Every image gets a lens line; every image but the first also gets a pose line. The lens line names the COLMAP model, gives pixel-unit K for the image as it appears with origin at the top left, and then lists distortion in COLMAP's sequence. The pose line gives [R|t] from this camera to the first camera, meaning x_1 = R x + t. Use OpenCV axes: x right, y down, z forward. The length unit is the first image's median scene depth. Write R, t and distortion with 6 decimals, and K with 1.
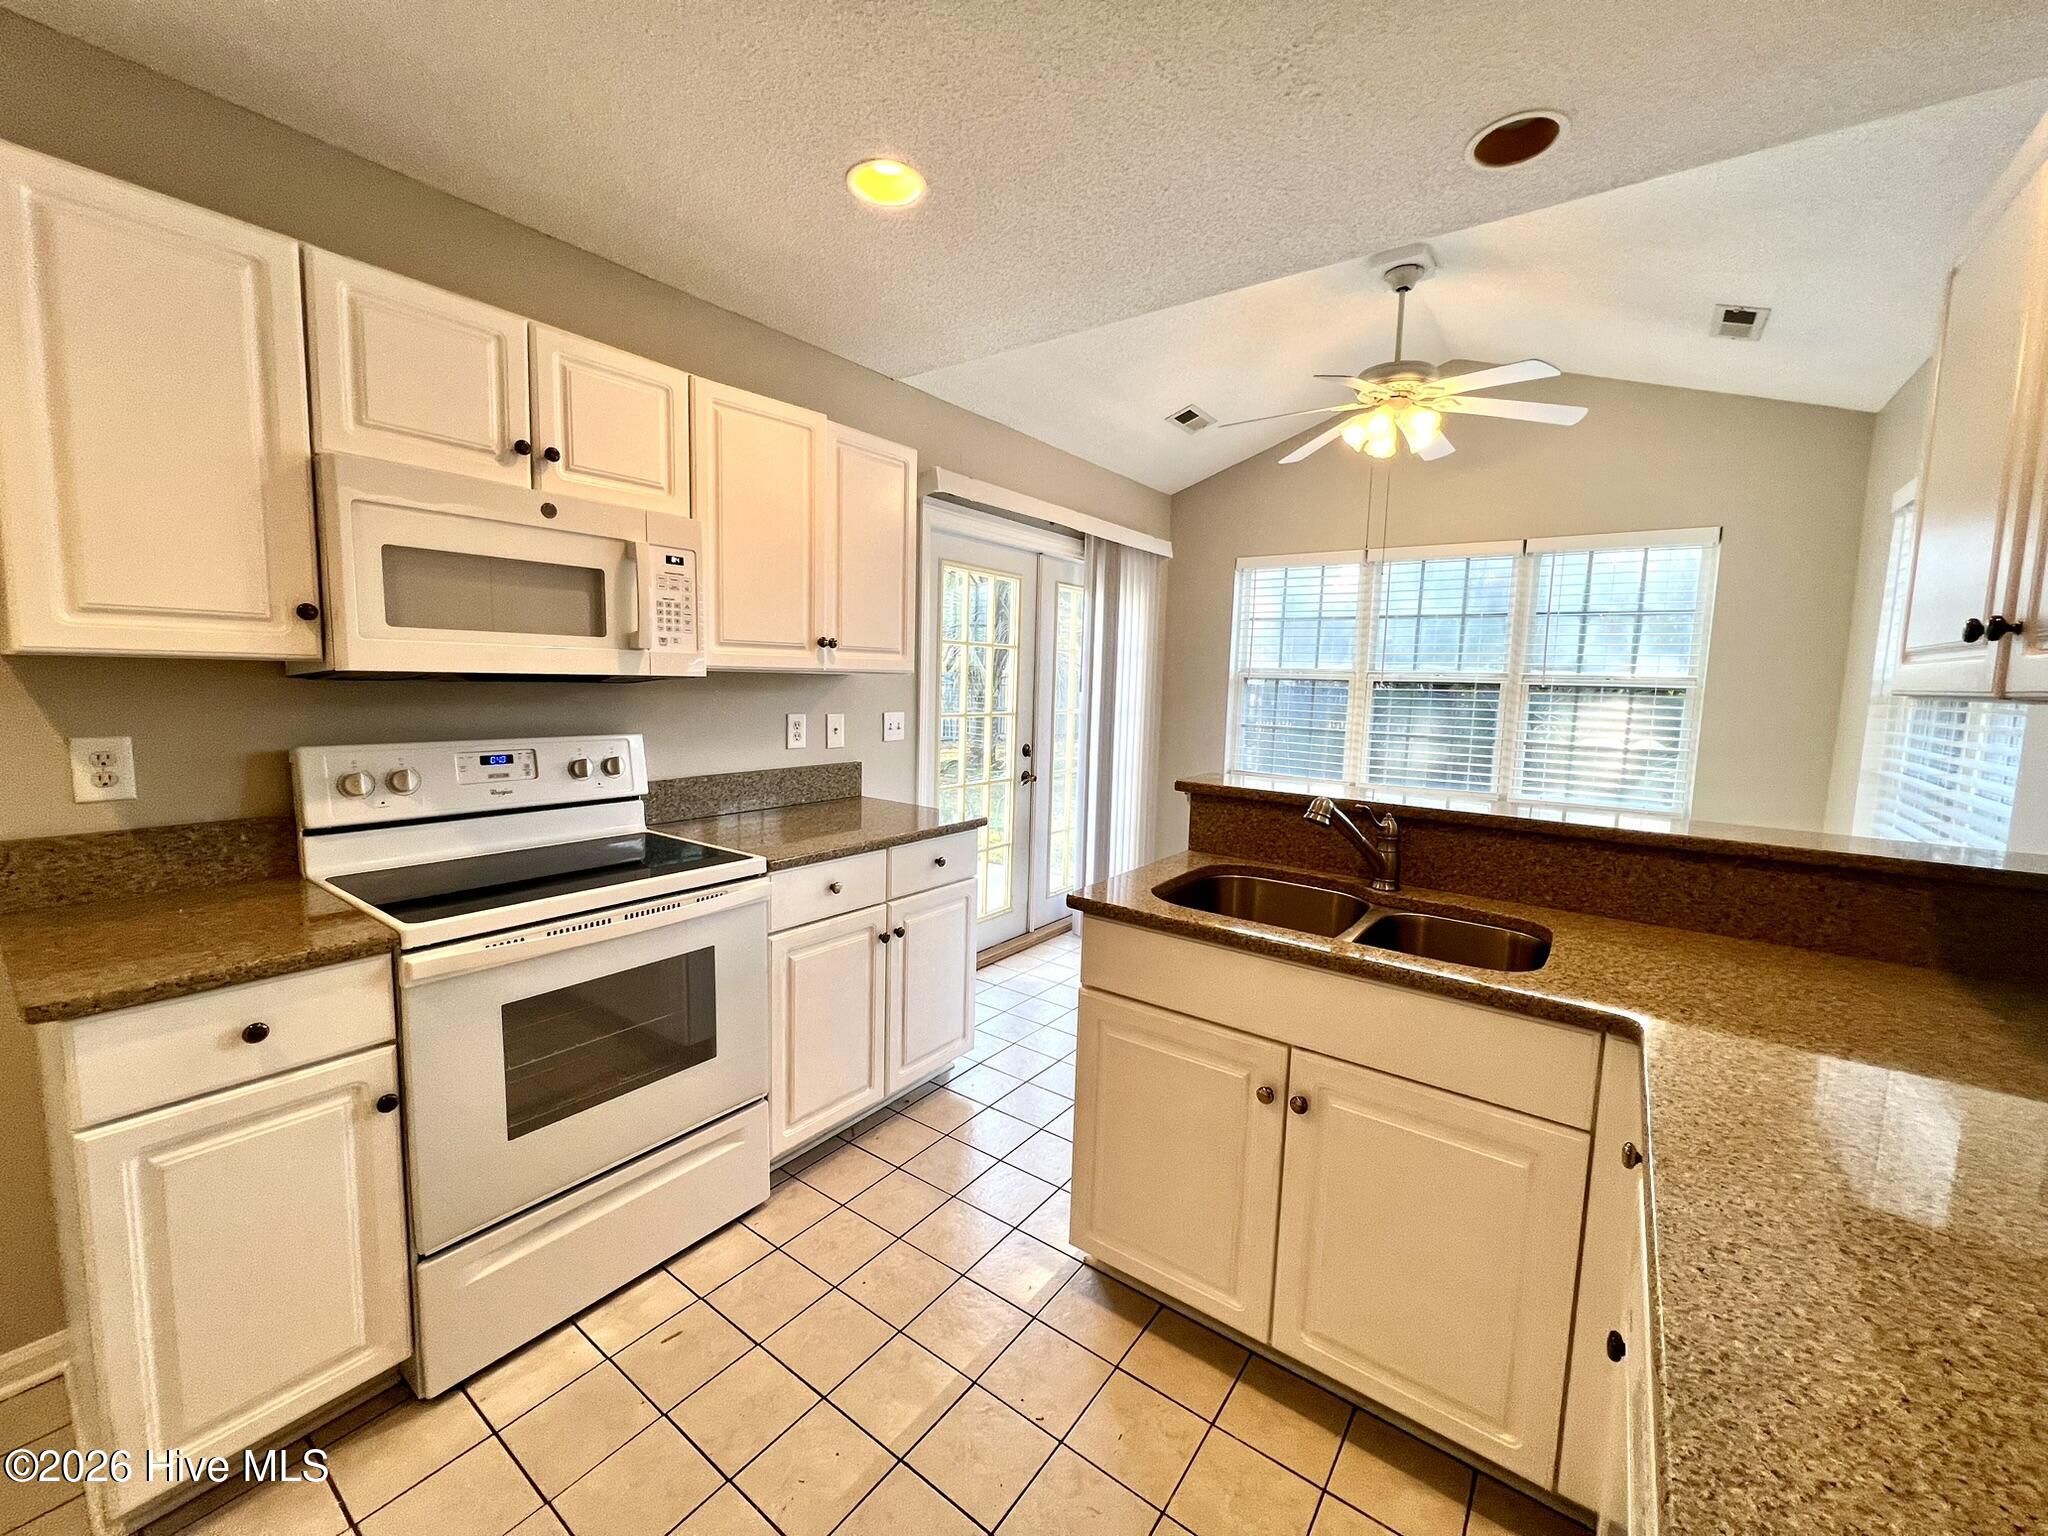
lens RADIAL K [[815.7, 0, 1023.0], [0, 815.7, 765.1], [0, 0, 1]] dist [-0.002111, 0.000061]
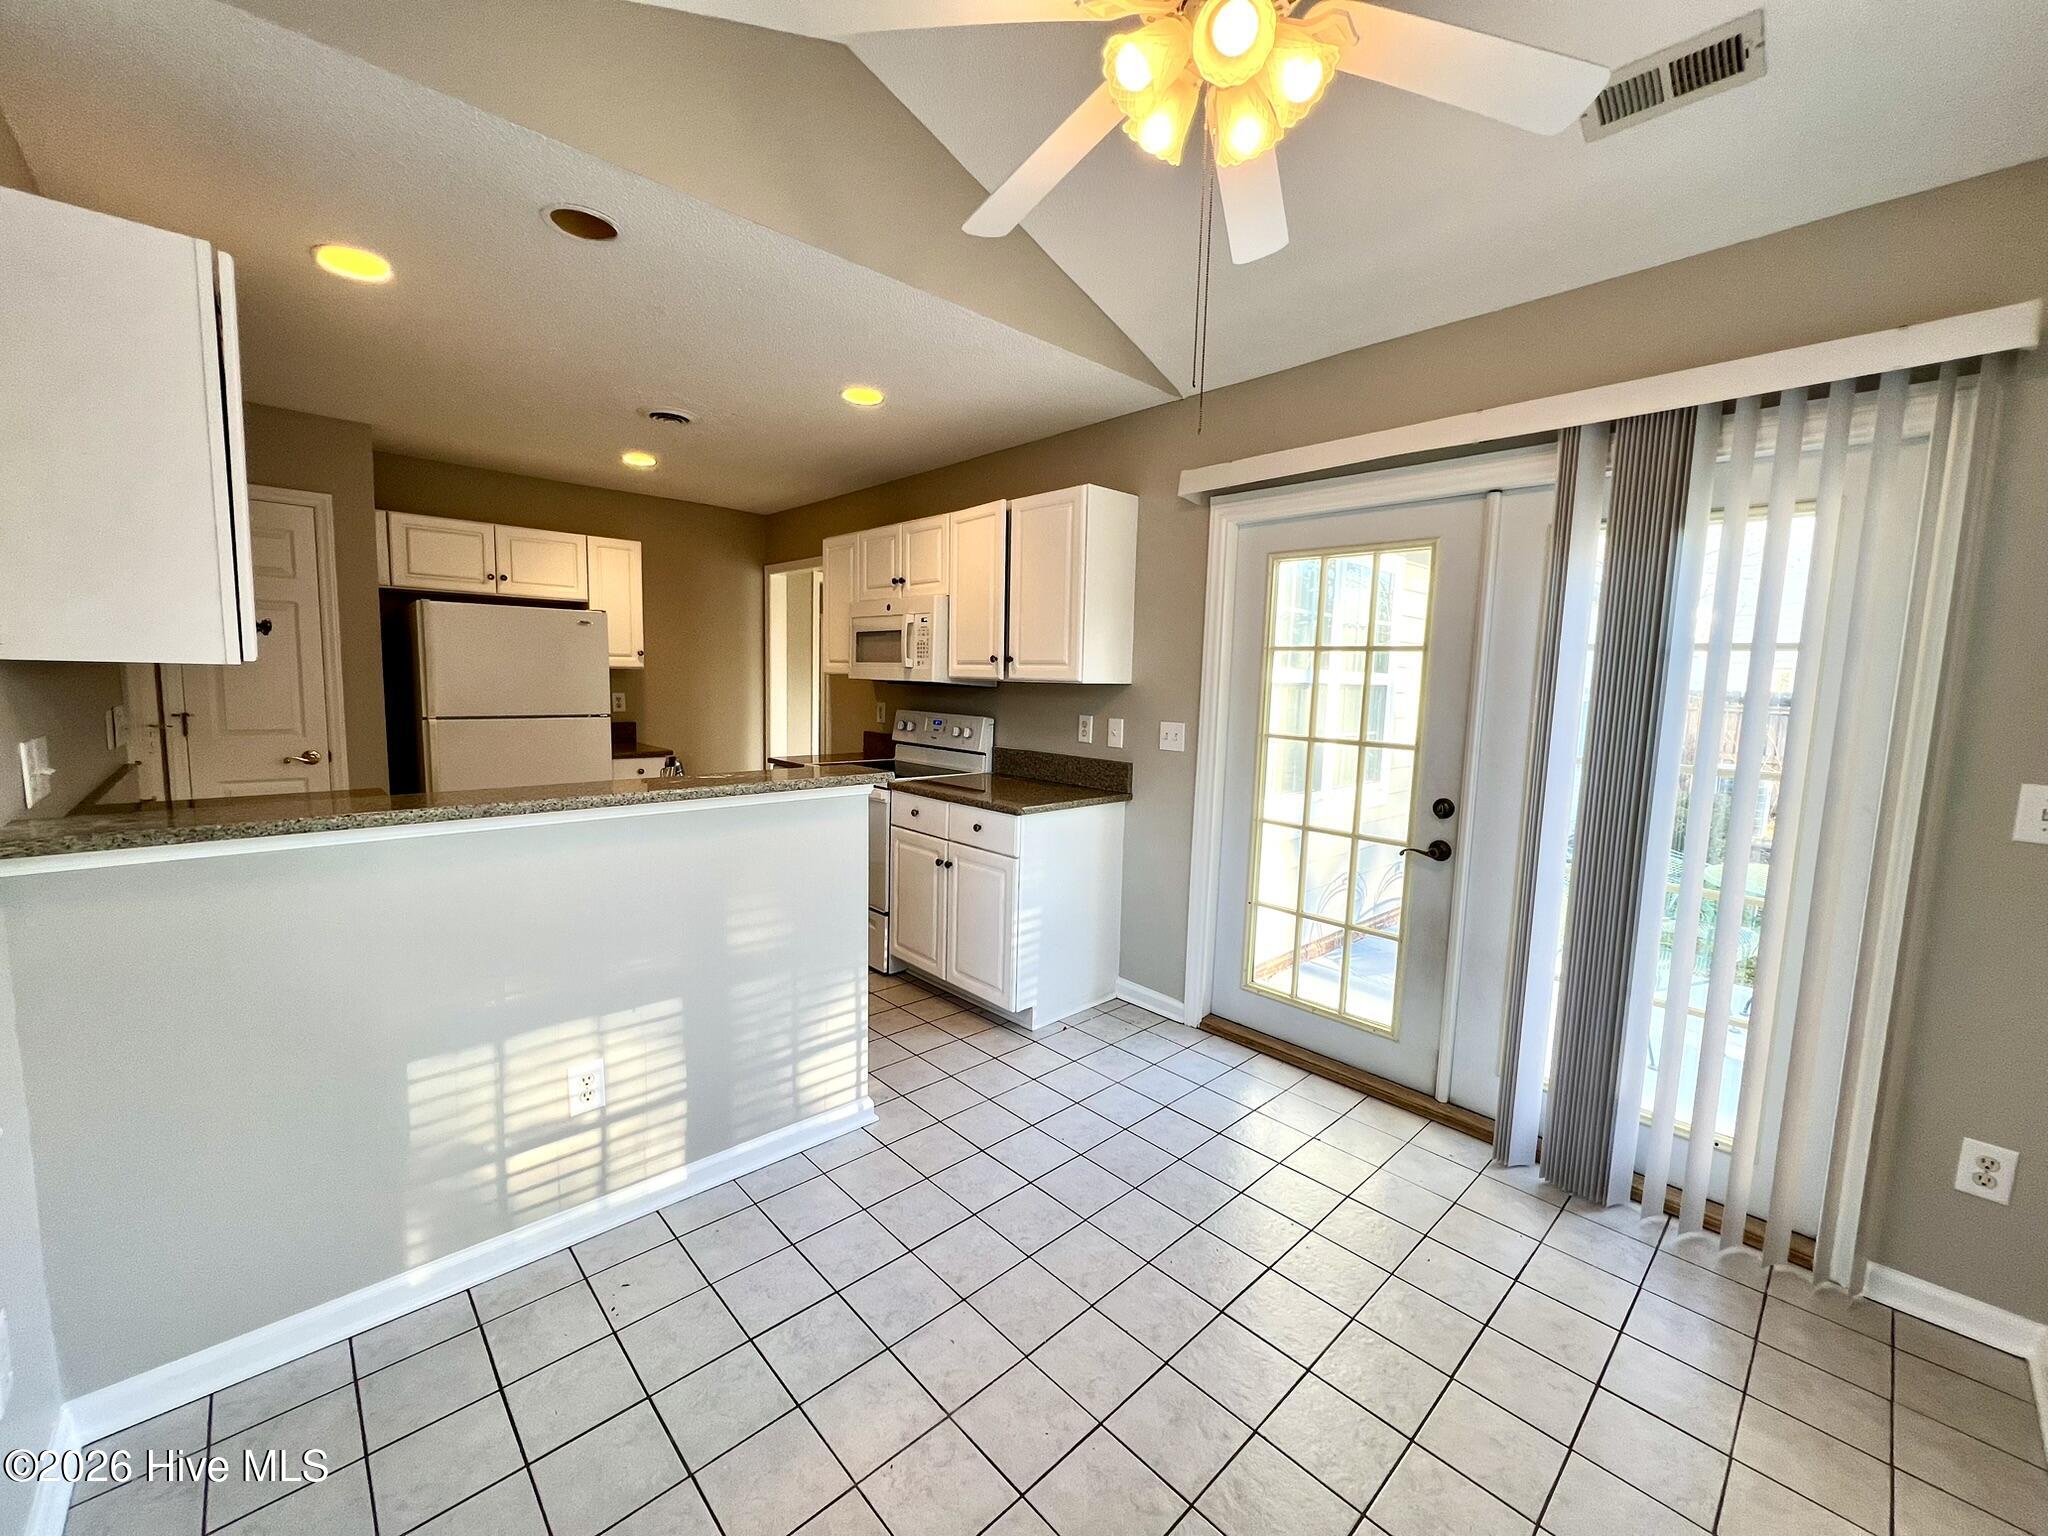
lens RADIAL K [[815.7, 0, 1024.7], [0, 815.7, 767.4], [0, 0, 1]] dist [-0.002111, 0.000061]
pose [[-0.182446, 0.080176, -0.979942, 1.214676], [-0.136395, 0.984969, 0.105981, -0.128190], [0.973709, 0.152995, -0.168768, 1.384913]]
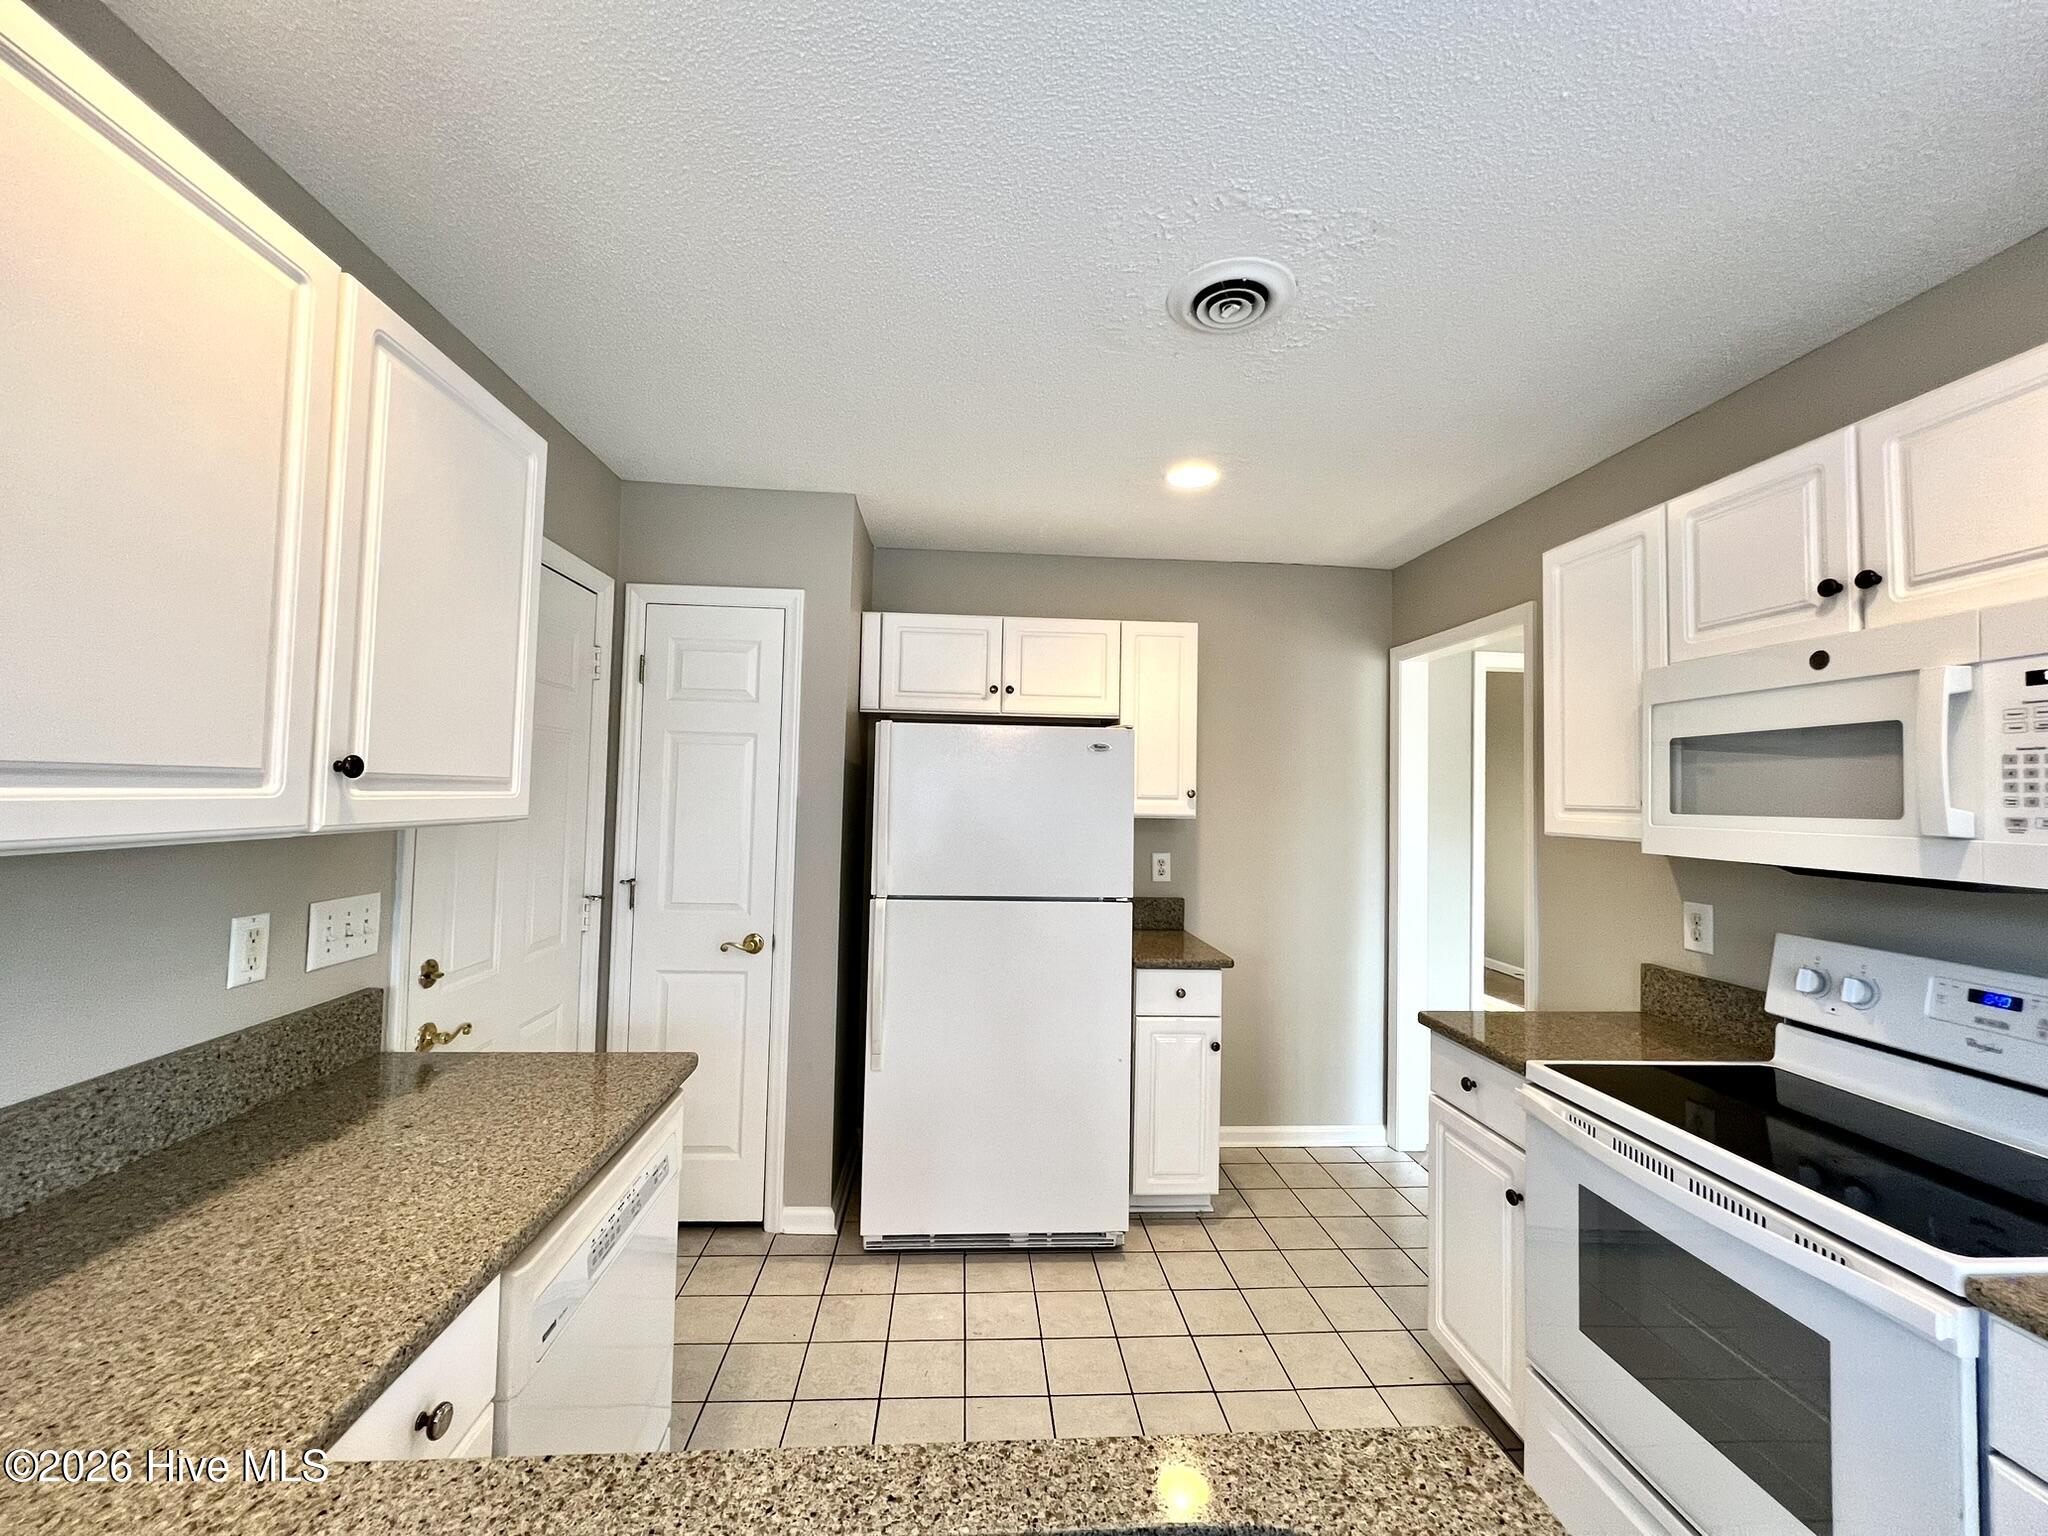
lens RADIAL K [[815.7, 0, 1012.5], [0, 815.7, 761.1], [0, 0, 1]] dist [-0.002111, 0.000061]
pose [[-0.769300, -0.068120, -0.635246, 0.382375], [-0.109684, 0.993619, 0.026280, -0.116150], [0.629402, 0.089893, -0.771862, 0.858074]]
